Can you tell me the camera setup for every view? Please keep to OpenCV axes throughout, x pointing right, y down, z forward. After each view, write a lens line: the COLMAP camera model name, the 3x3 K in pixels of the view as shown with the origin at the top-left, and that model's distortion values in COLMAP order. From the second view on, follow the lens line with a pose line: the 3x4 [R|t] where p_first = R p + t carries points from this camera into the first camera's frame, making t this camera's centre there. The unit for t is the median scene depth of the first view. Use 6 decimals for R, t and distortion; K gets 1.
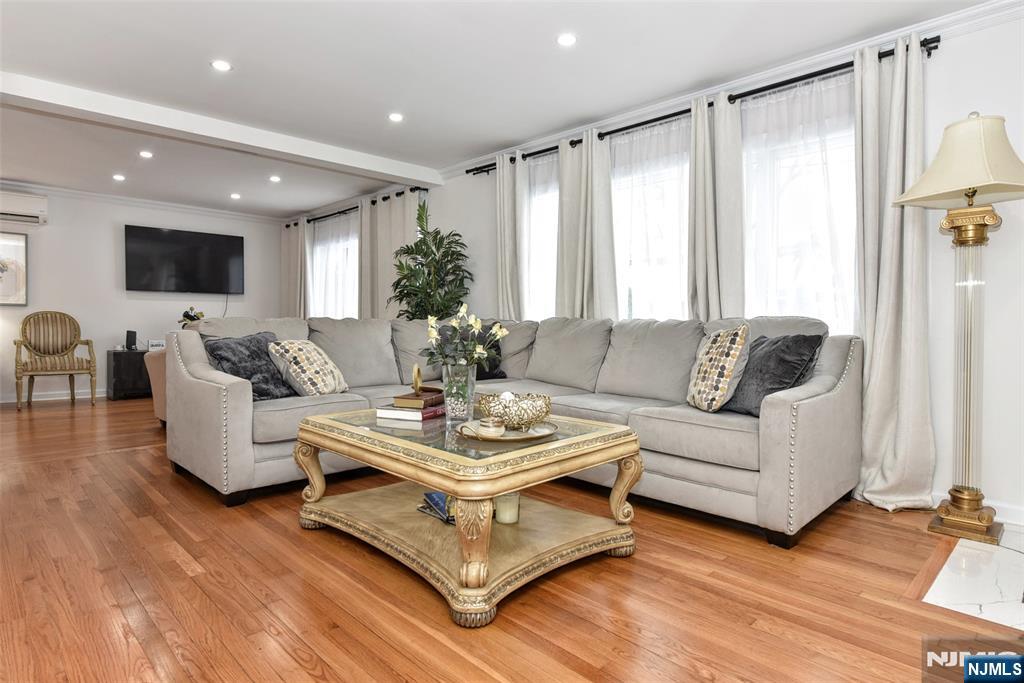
lens RADIAL K [[565.1, 0, 512.0], [0, 565.1, 341.5], [0, 0, 1]] dist [-0.019781, -0.000315]
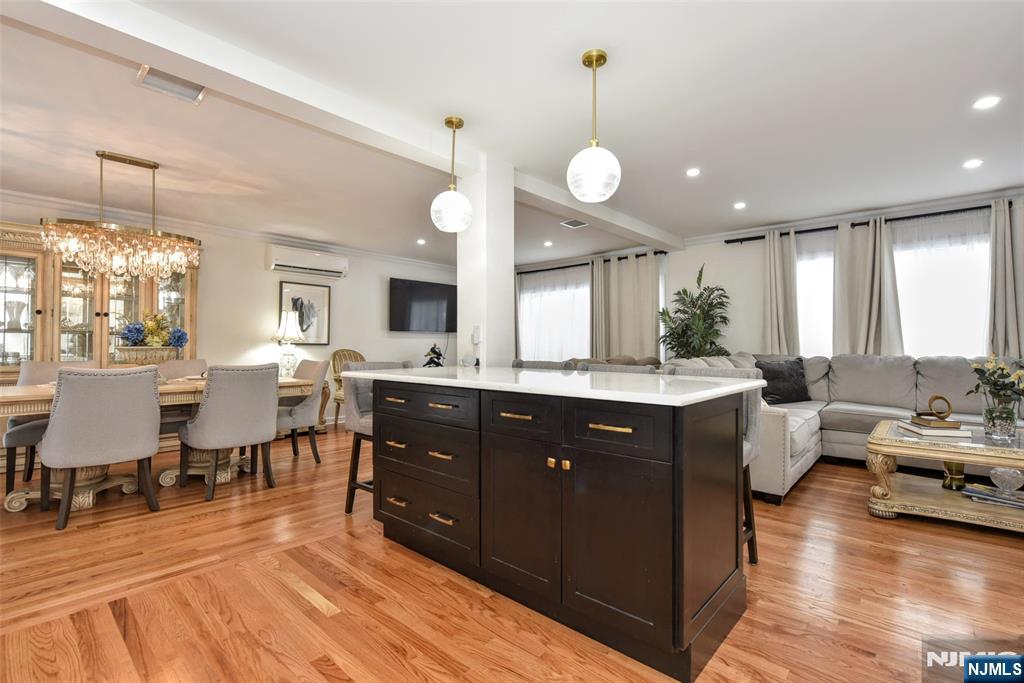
lens RADIAL K [[473.1, 0, 512.0], [0, 473.1, 341.5], [0, 0, 1]] dist [-0.028152, 0.000353]
pose [[0.999095, -0.008089, 0.041766, -0.722343], [0.010036, 0.998863, -0.046599, -0.028468], [-0.041342, 0.046976, 0.998040, -0.058655]]
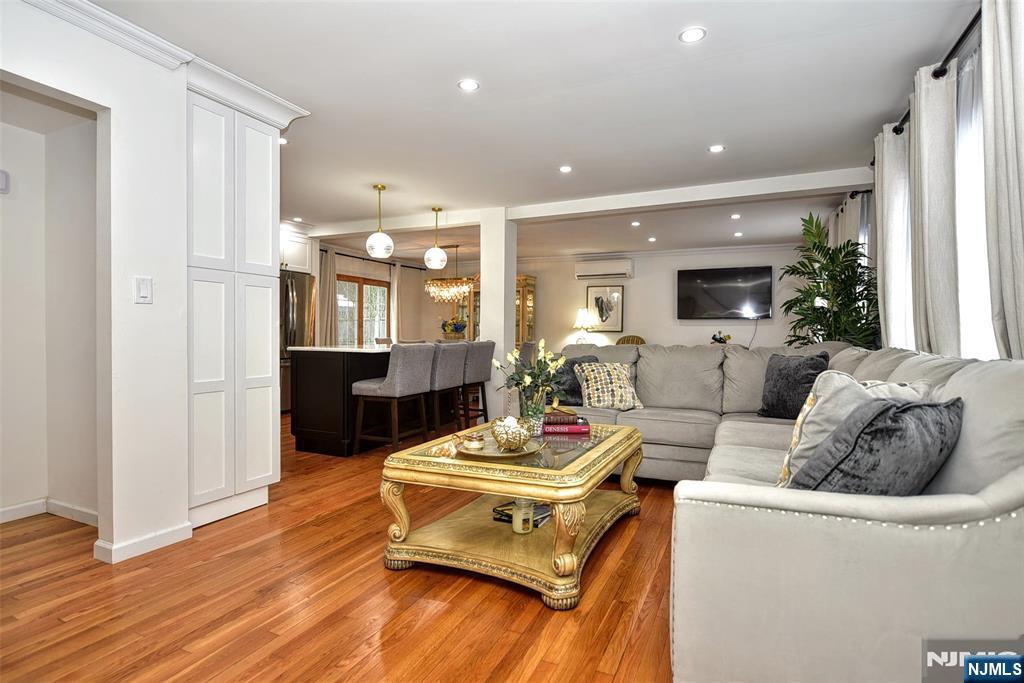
lens RADIAL K [[524.7, 0, 523.6], [0, 524.7, 340.5], [0, 0, 1]] dist [-0.000029, 0.000107]
pose [[0.359986, 0.005058, -0.932944, 0.522629], [-0.030645, 0.999510, -0.006406, -0.033616], [0.932454, 0.030896, 0.359965, 0.319852]]
